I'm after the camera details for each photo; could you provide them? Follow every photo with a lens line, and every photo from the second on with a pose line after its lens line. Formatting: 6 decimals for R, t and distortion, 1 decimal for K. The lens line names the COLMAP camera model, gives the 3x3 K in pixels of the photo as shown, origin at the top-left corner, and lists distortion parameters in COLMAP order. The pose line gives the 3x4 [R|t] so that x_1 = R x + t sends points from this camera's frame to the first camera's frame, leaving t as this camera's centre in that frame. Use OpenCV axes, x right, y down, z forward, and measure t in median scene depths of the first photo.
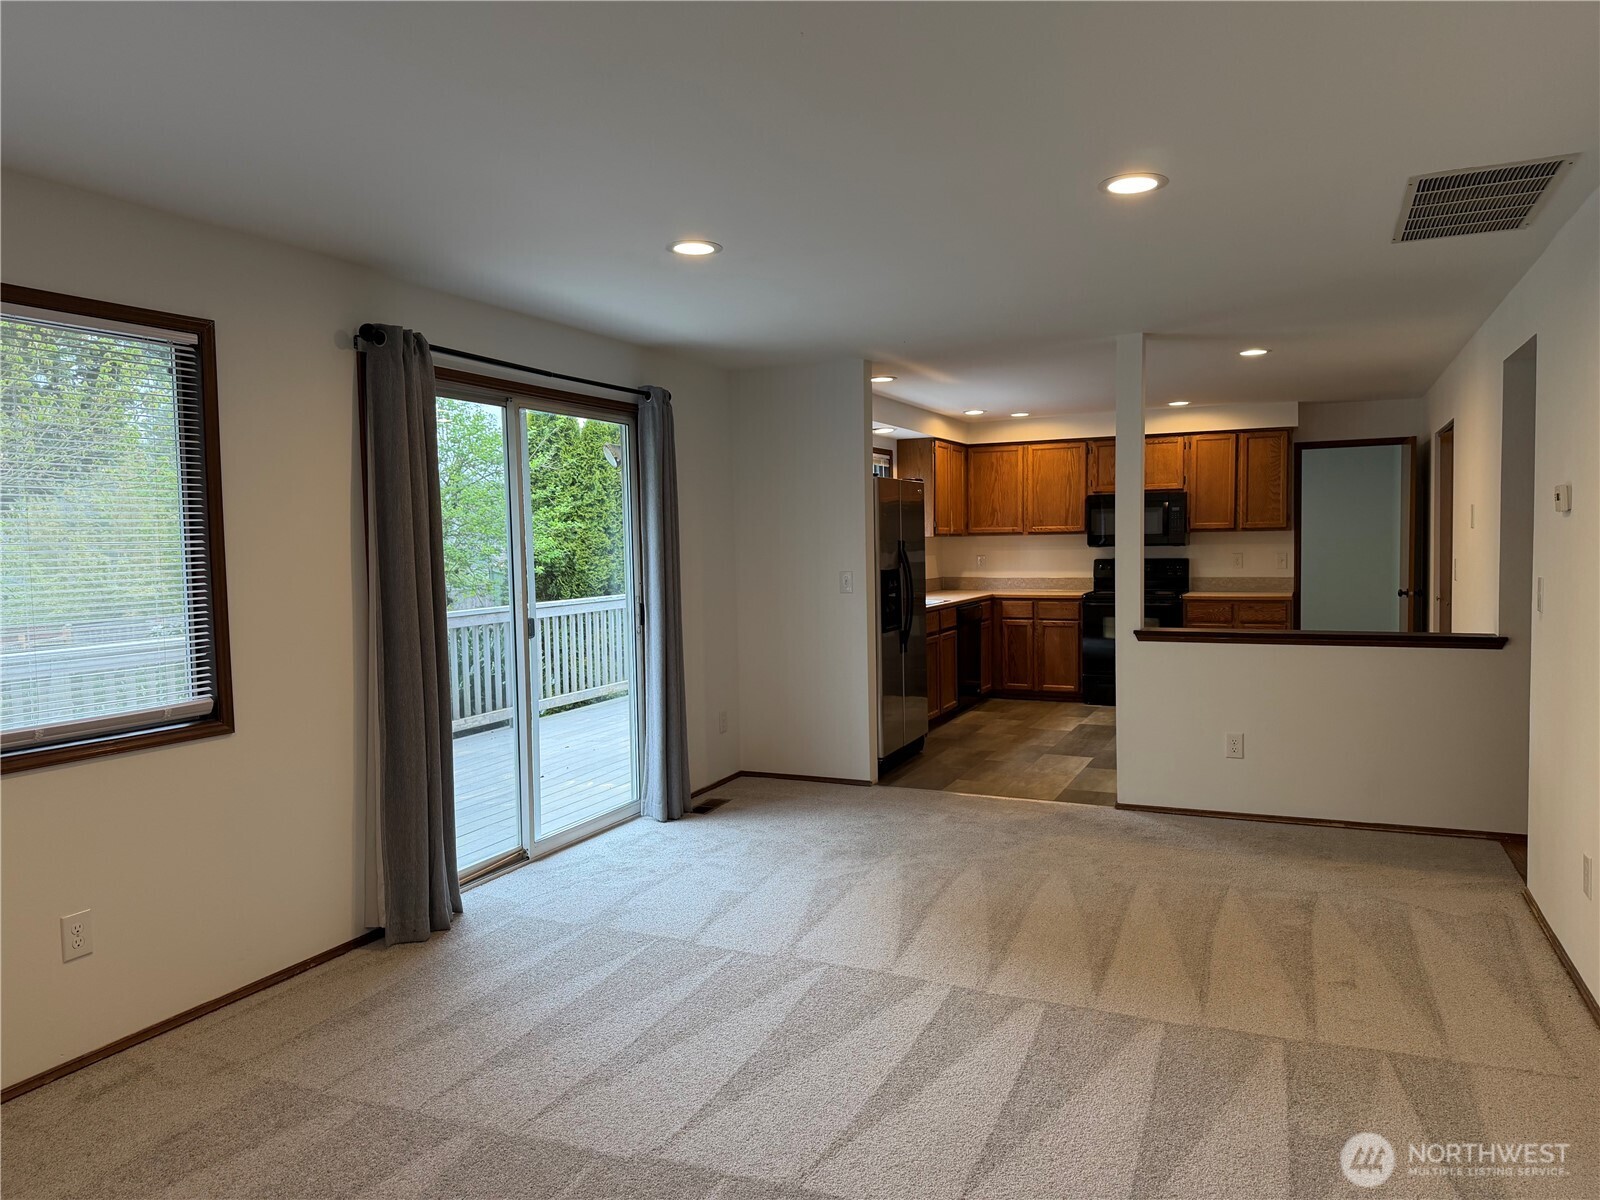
lens RADIAL K [[1139.7, 0, 806.6], [0, 1139.7, 601.0], [0, 0, 1]] dist [0.122376, -0.156121]
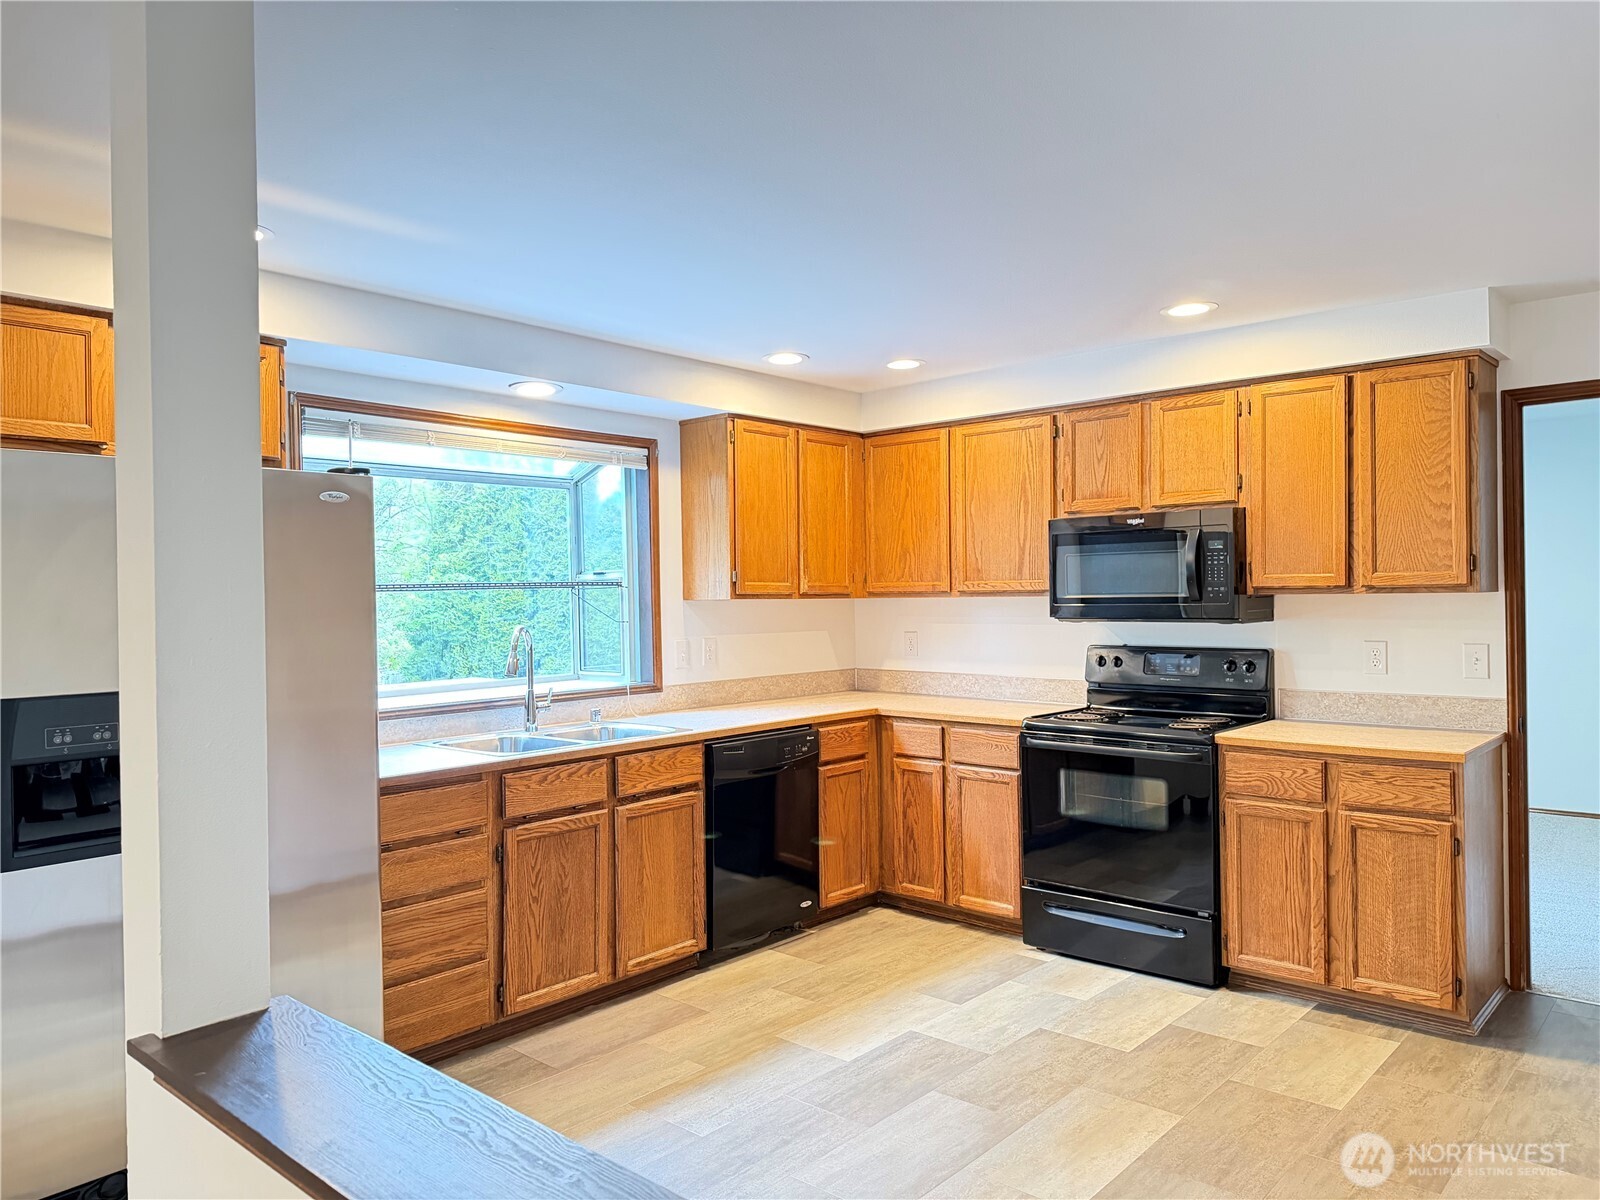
lens RADIAL K [[1139.7, 0, 806.6], [0, 1139.7, 601.0], [0, 0, 1]] dist [0.122376, -0.156121]
pose [[0.956319, 0.004666, -0.292289, 0.288983], [-0.017558, 0.998984, -0.041496, -0.033534], [0.291799, 0.044815, 0.955429, 0.490475]]
